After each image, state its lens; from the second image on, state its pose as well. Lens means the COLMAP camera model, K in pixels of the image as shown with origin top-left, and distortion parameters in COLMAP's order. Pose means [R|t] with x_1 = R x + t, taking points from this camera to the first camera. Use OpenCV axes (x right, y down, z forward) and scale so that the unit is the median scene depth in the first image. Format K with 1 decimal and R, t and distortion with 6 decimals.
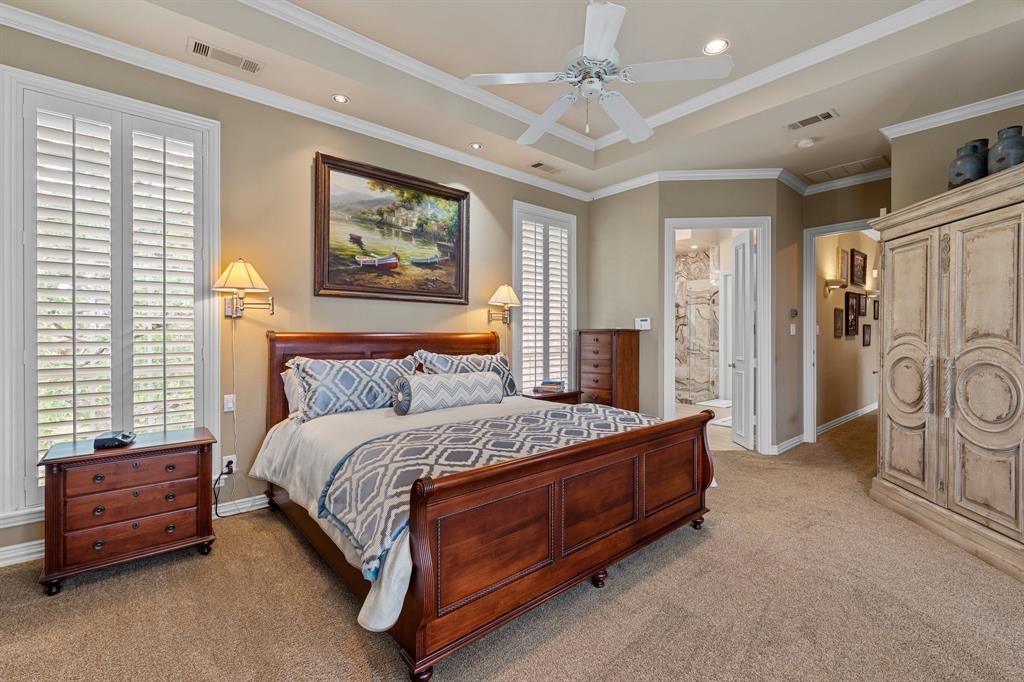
lens RADIAL K [[442.5, 0, 512.7], [0, 442.5, 337.6], [0, 0, 1]] dist [0.002034, -0.000739]
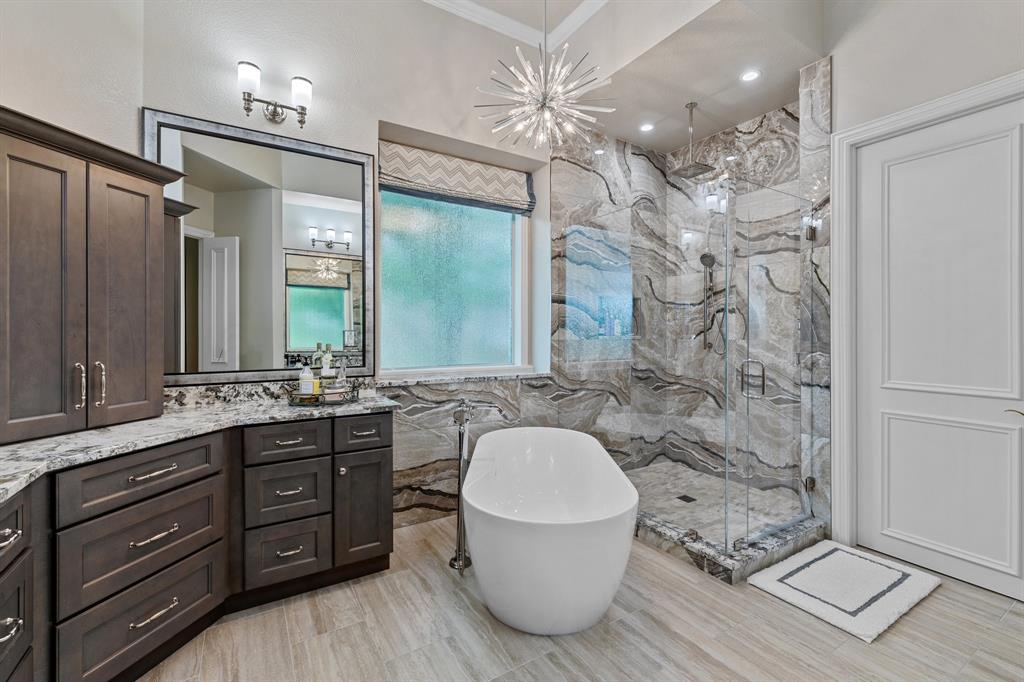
lens RADIAL K [[442.5, 0, 509.0], [0, 442.5, 335.0], [0, 0, 1]] dist [0.002034, -0.000739]
pose [[0.985742, -0.003114, -0.168233, 0.273458], [0.003022, 0.999995, -0.000804, -0.007141], [0.168235, 0.000284, 0.985747, 0.607703]]
